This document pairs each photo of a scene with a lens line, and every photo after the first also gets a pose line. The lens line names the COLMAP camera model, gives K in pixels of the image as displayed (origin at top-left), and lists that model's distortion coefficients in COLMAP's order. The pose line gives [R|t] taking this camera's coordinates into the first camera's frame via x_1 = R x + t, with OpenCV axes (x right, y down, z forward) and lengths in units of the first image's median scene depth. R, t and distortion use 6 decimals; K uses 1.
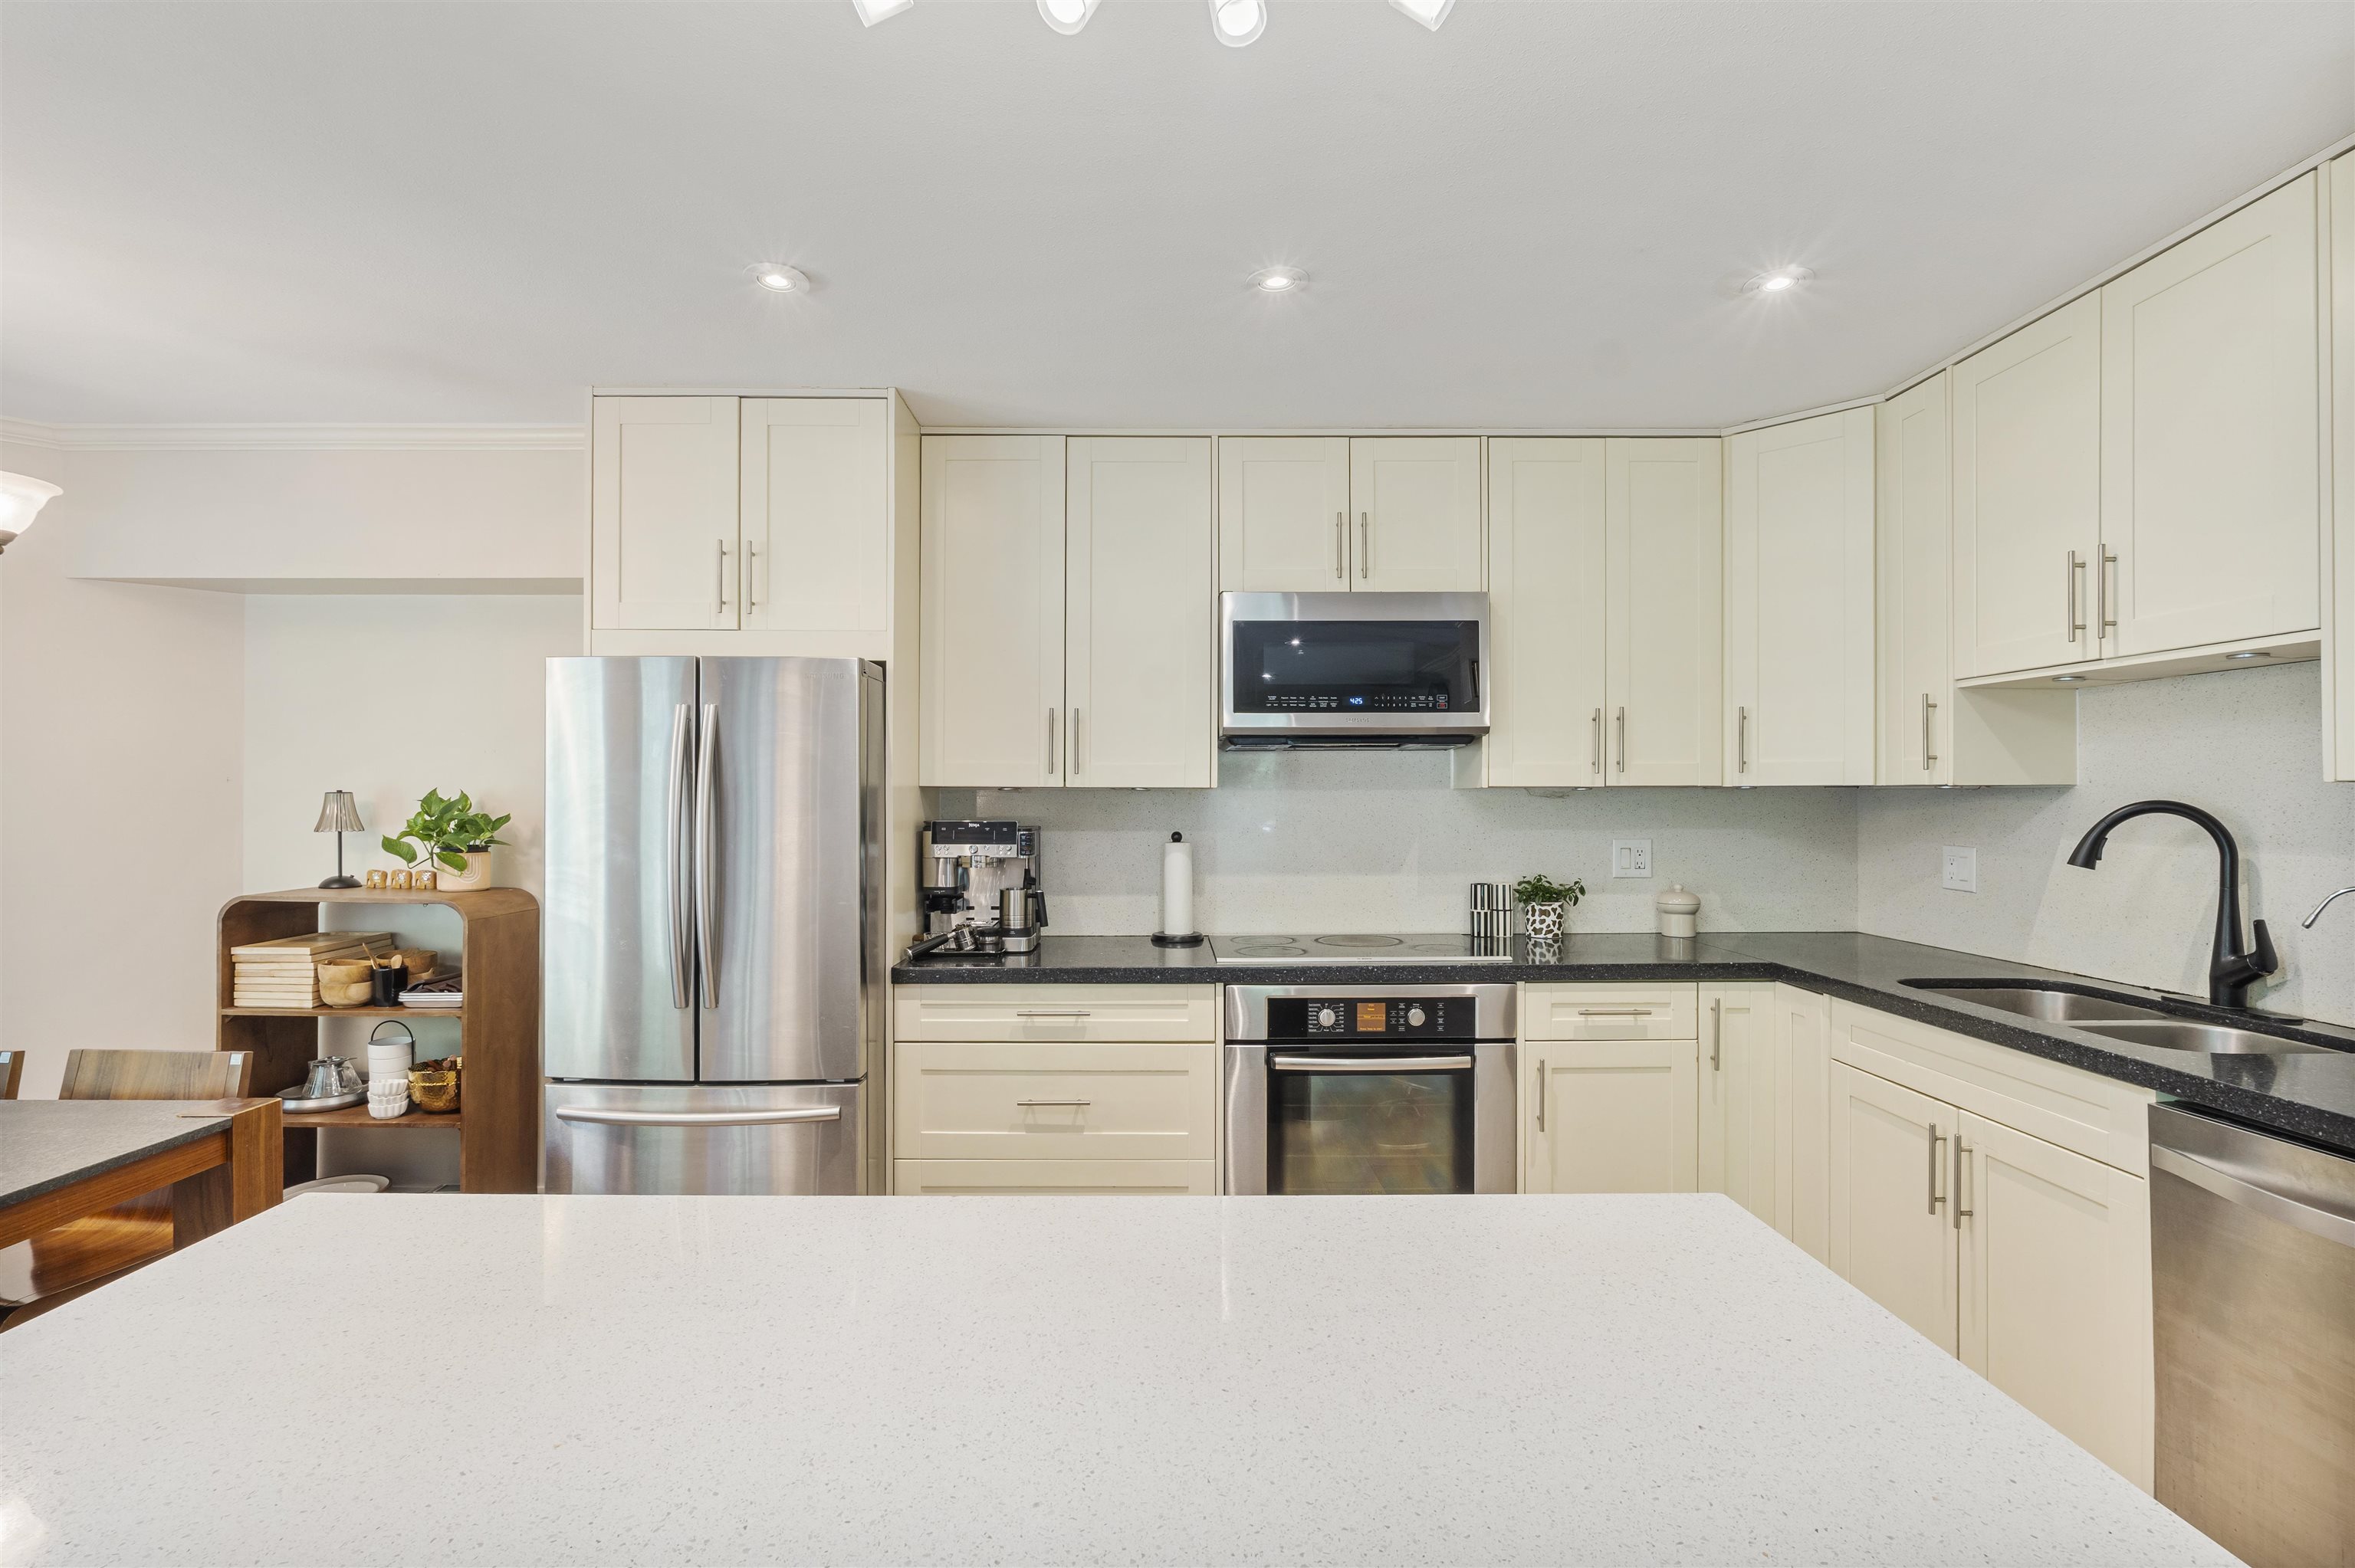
lens RADIAL K [[1086.9, 0, 1168.5], [0, 1086.9, 796.7], [0, 0, 1]] dist [-0.015896, 0.004380]
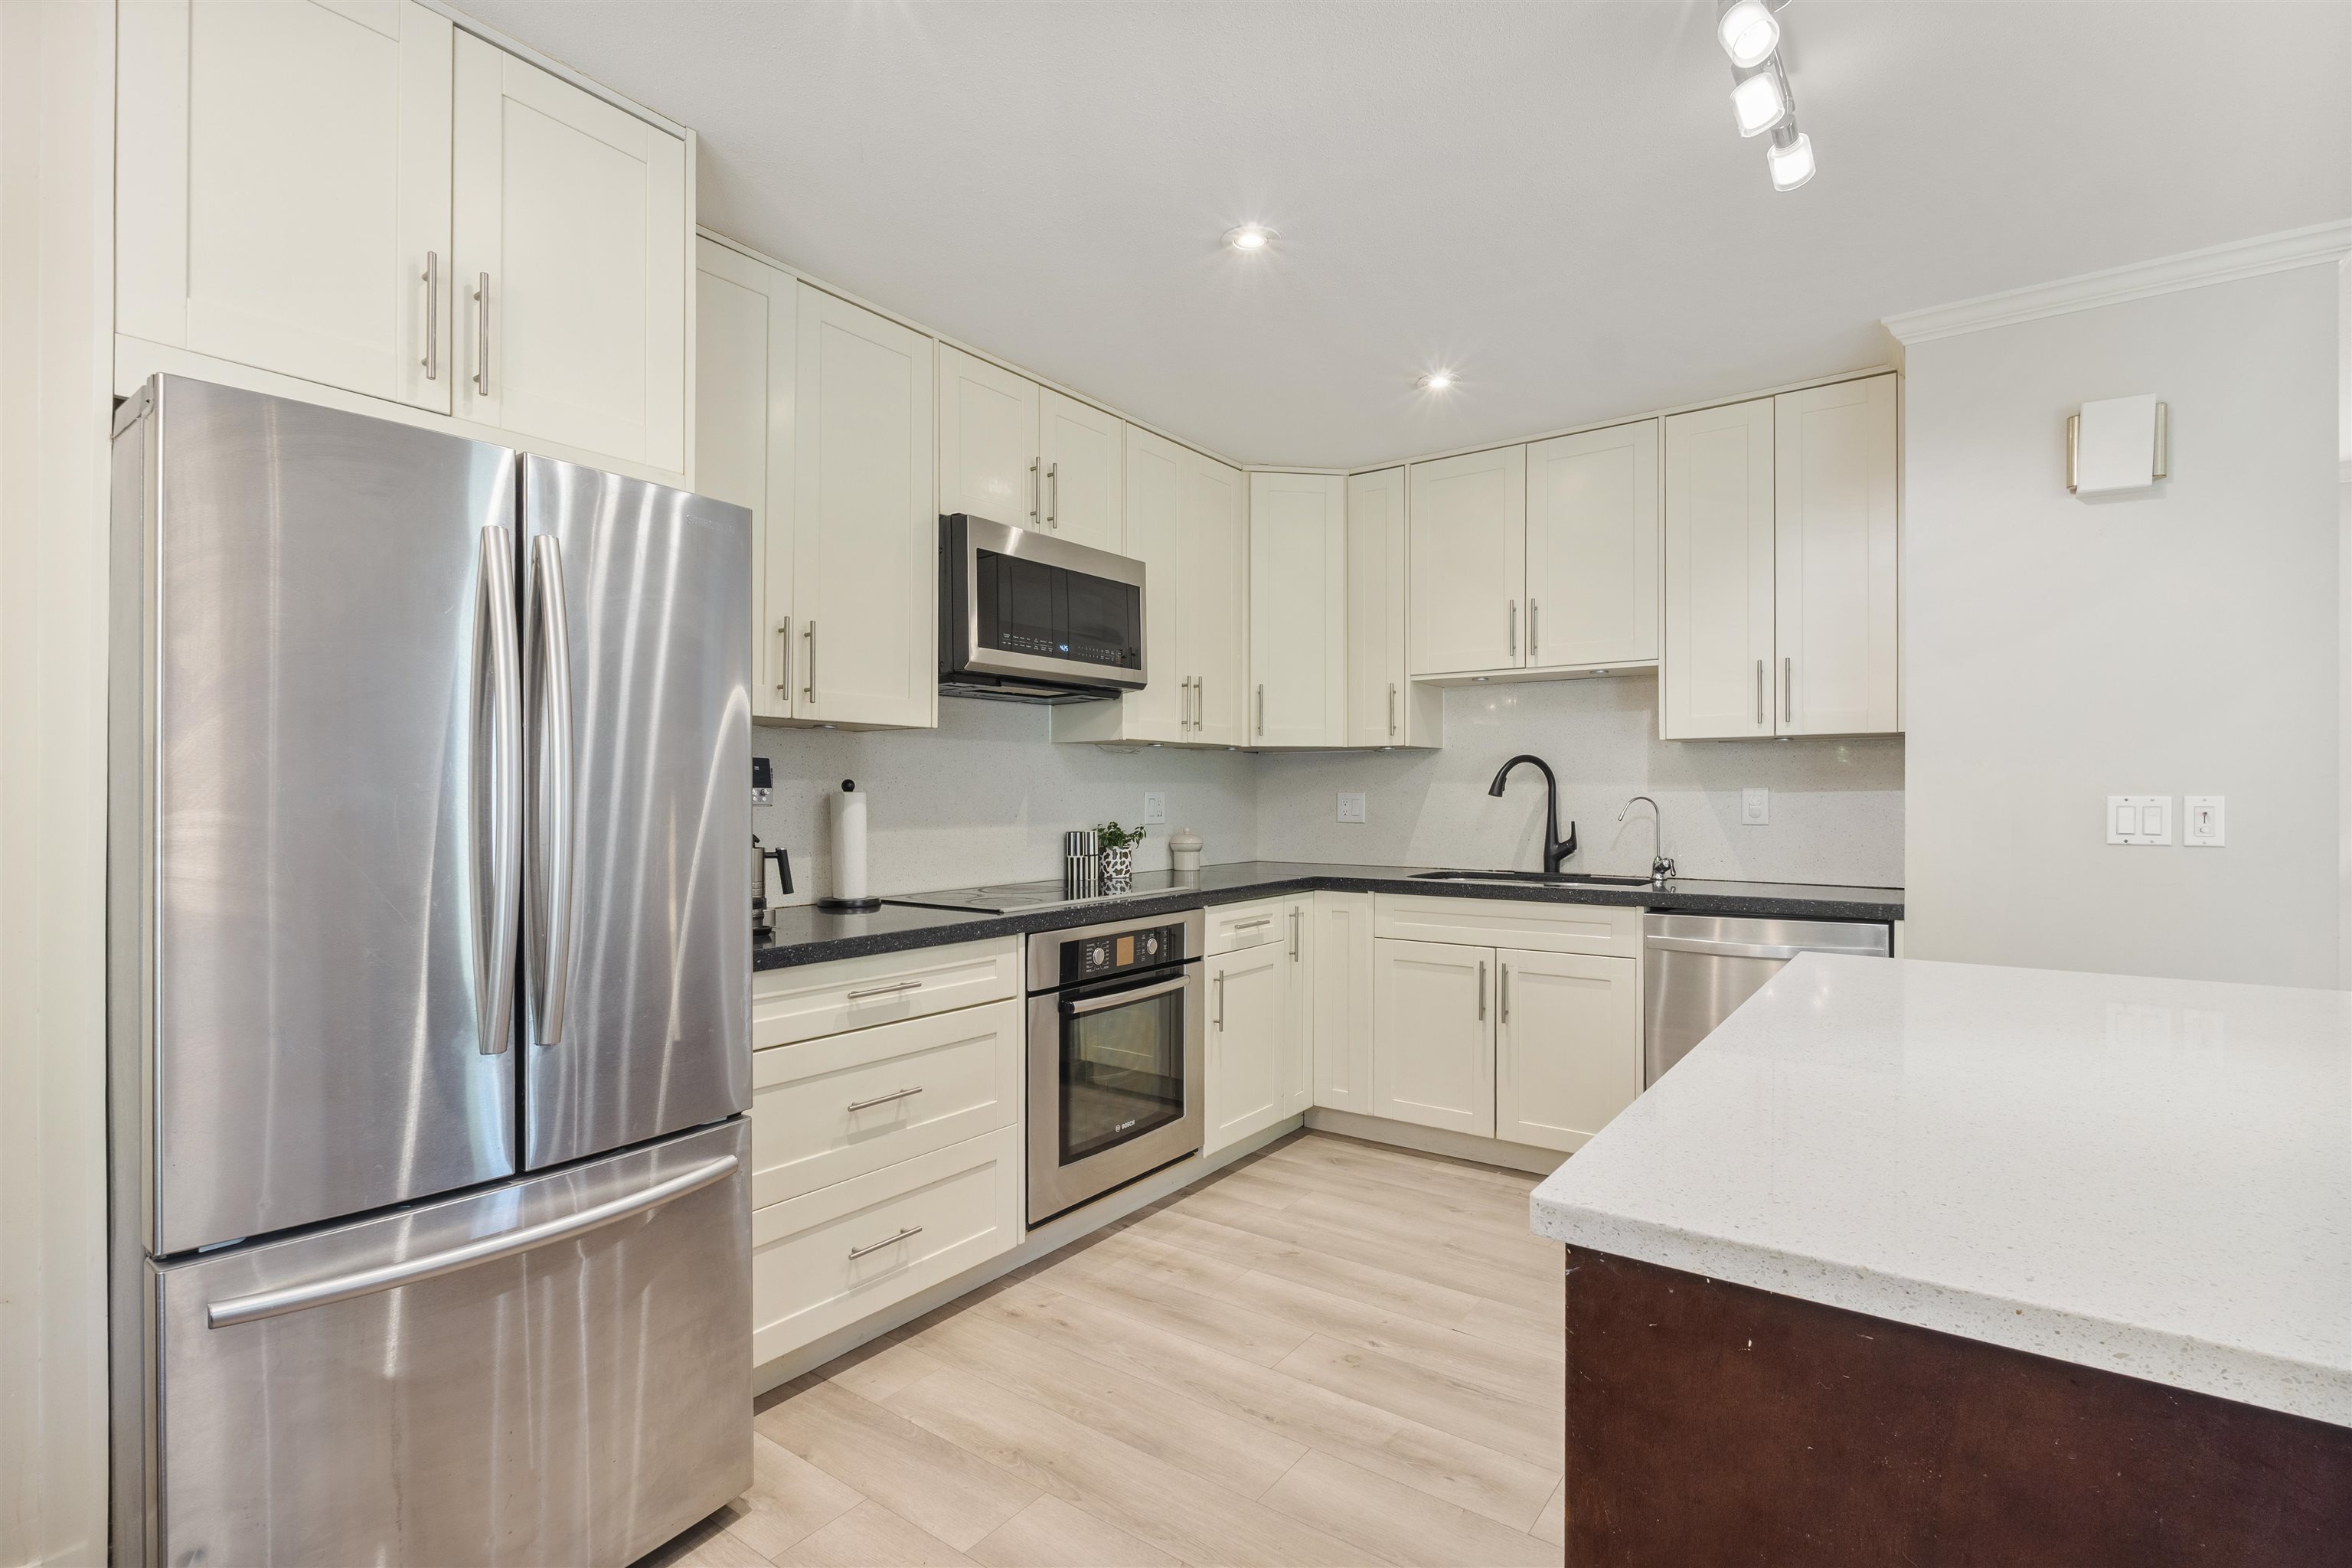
lens RADIAL K [[1085.6, 0, 1158.3], [0, 1085.6, 801.8], [0, 0, 1]] dist [-0.015896, 0.004380]
pose [[0.610064, -0.005593, 0.792333, -0.607249], [0.000221, 0.999976, 0.006888, 0.050757], [-0.792352, -0.004027, 0.610050, 0.327523]]
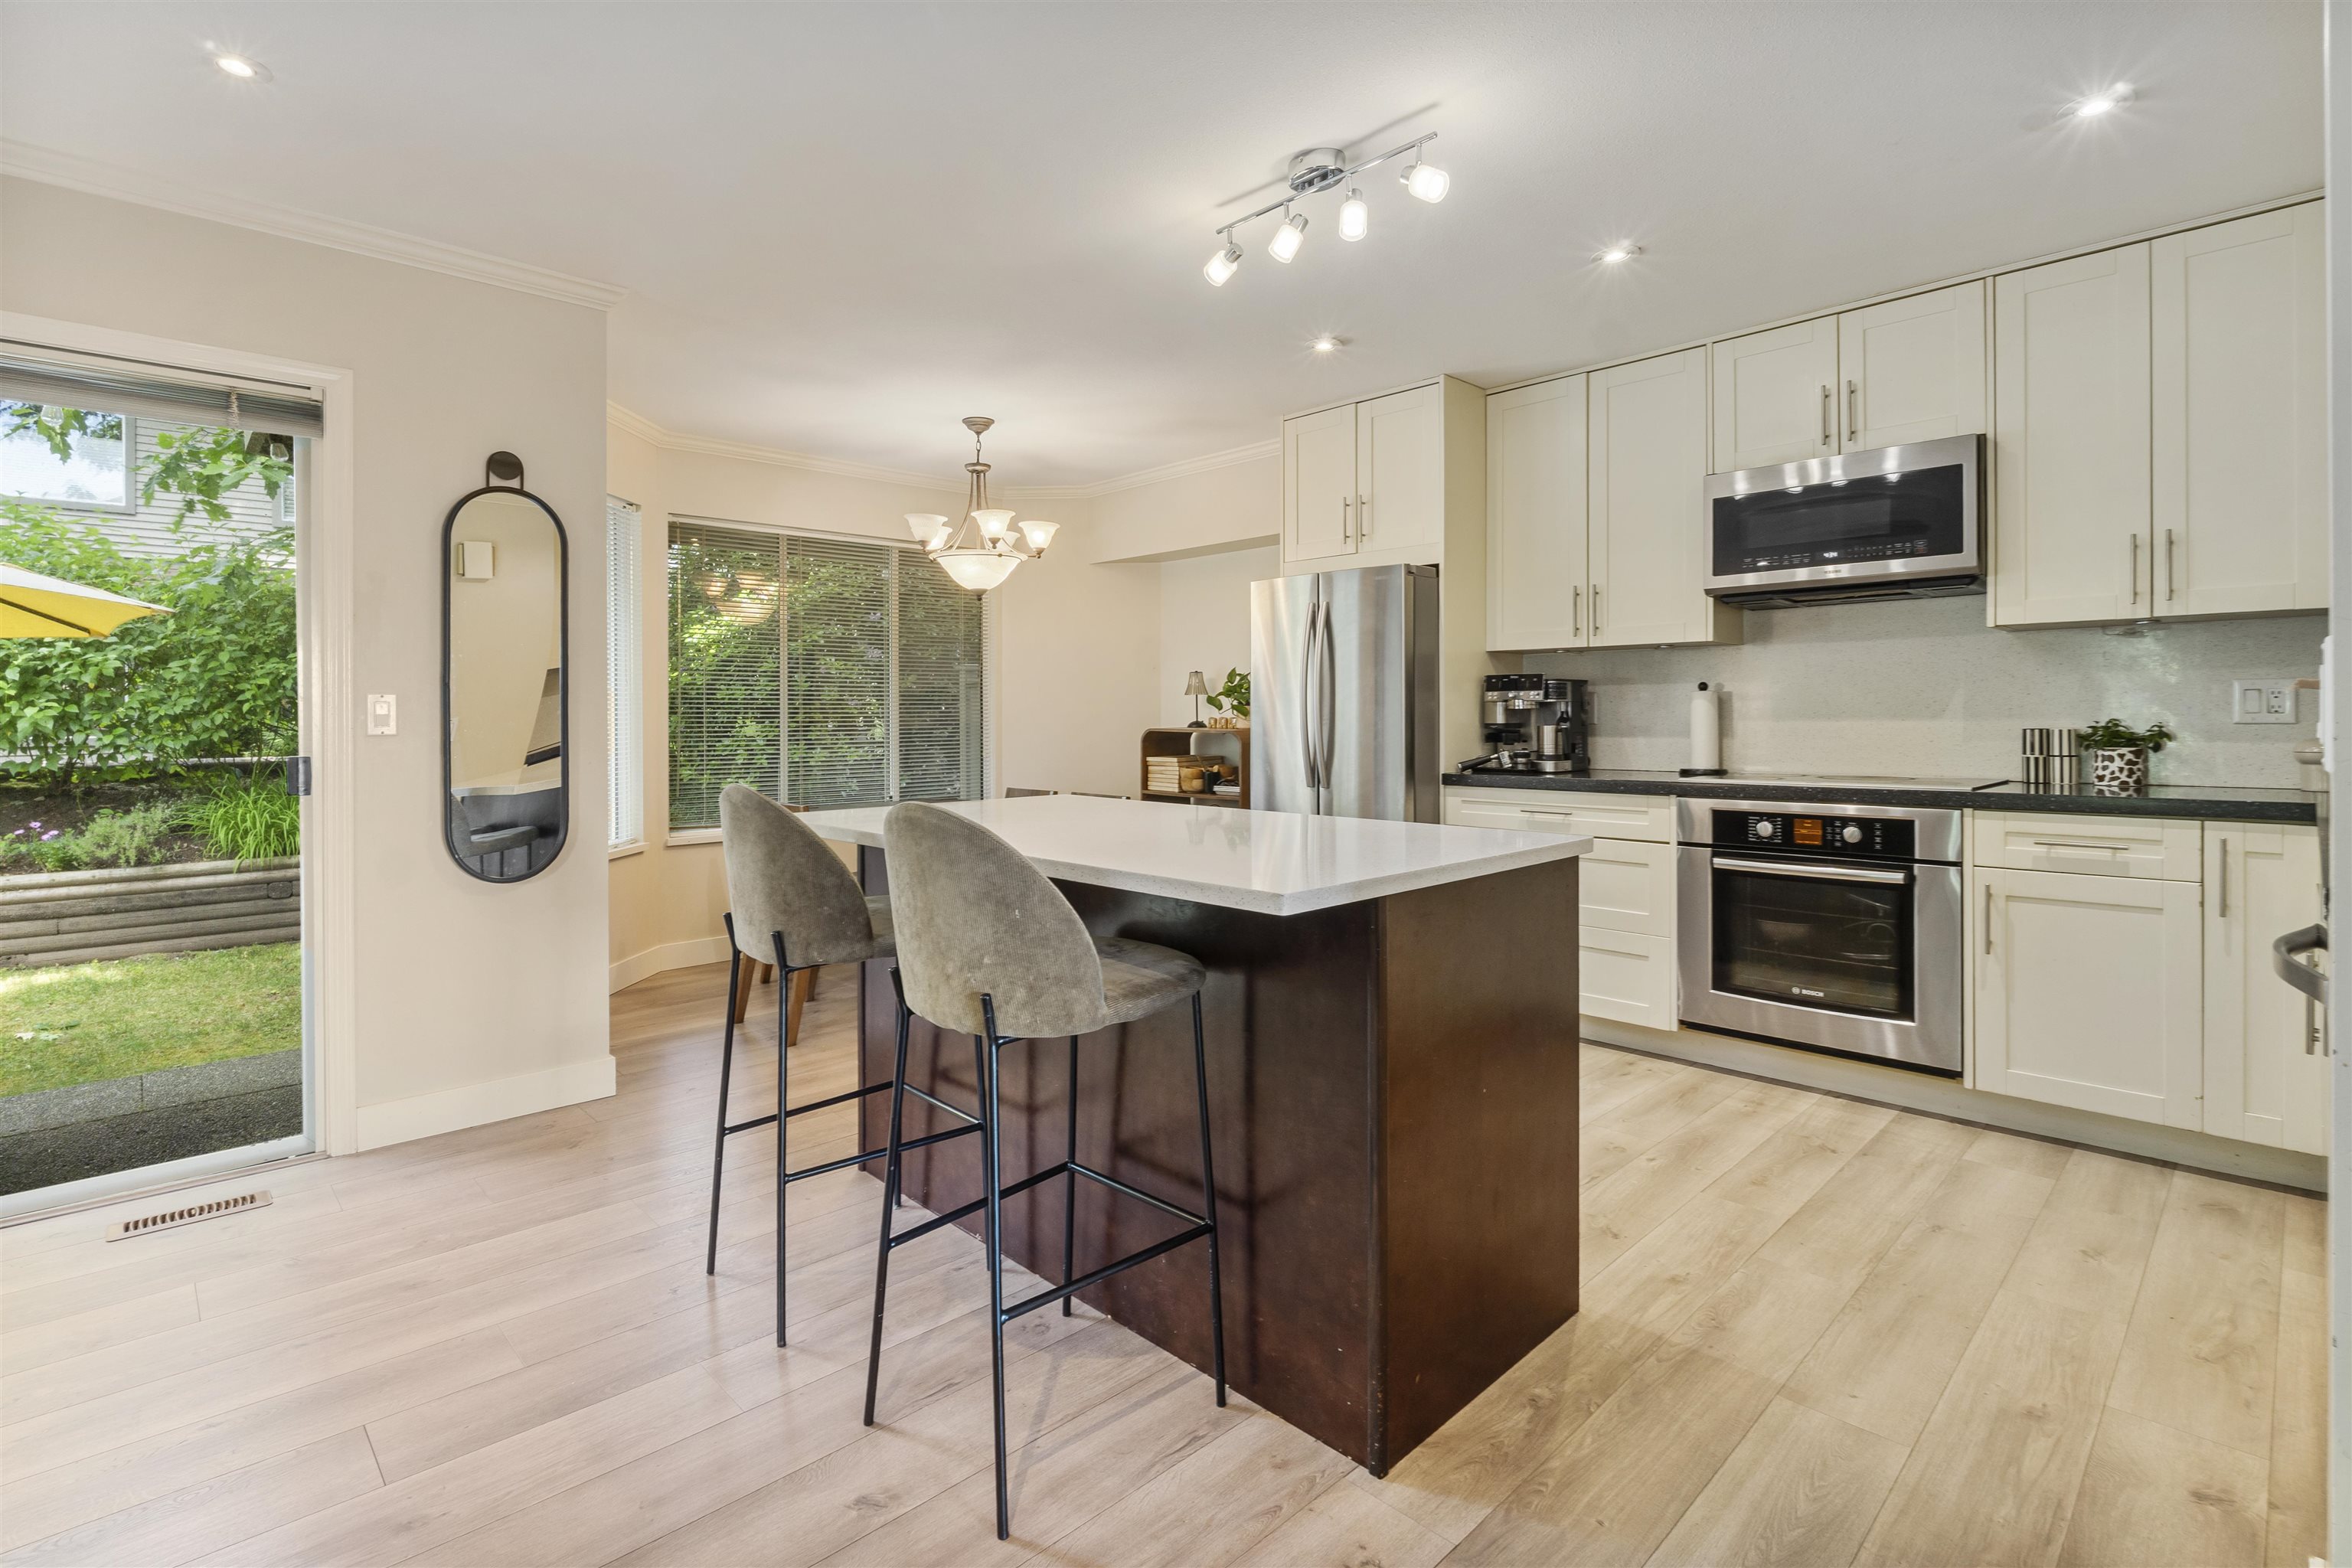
lens RADIAL K [[1085.6, 0, 1176.2], [0, 1085.6, 727.3], [0, 0, 1]] dist [-0.015896, 0.004380]
pose [[0.689519, 0.003382, -0.724260, 0.536840], [0.007512, 0.999902, 0.011820, 0.072946], [0.724229, -0.013591, 0.689426, -0.255361]]
